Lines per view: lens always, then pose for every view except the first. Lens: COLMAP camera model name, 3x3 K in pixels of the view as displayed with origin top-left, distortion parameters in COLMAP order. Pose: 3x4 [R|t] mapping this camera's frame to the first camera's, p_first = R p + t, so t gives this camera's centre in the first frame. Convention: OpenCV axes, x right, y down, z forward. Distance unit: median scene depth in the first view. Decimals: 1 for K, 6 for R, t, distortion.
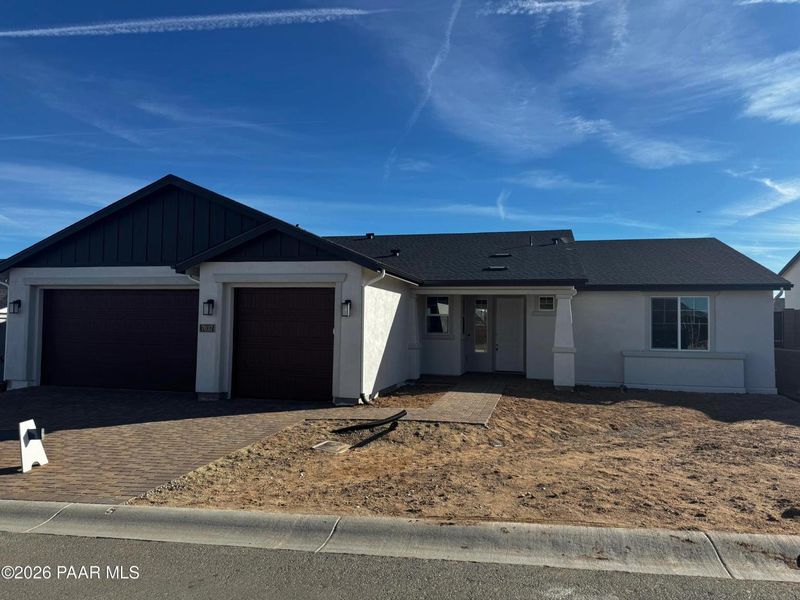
lens RADIAL K [[494.7, 0, 400.0], [0, 494.7, 300.0], [0, 0, 1]] dist [0.023095, -0.015729]
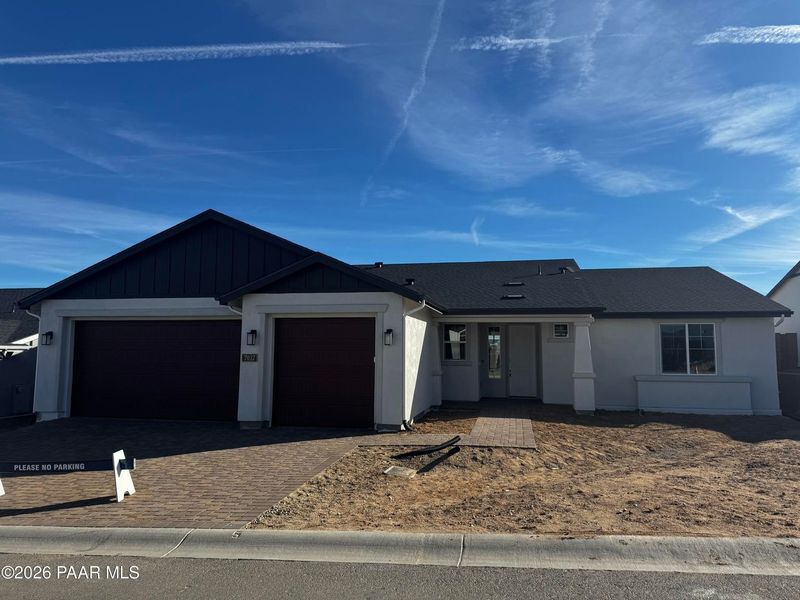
lens RADIAL K [[494.7, 0, 400.0], [0, 494.7, 300.0], [0, 0, 1]] dist [0.023095, -0.015729]
pose [[0.999166, -0.004851, 0.040538, -0.111125], [0.006922, 0.998668, -0.051121, -0.007778], [-0.040236, 0.051359, 0.997869, -0.039140]]
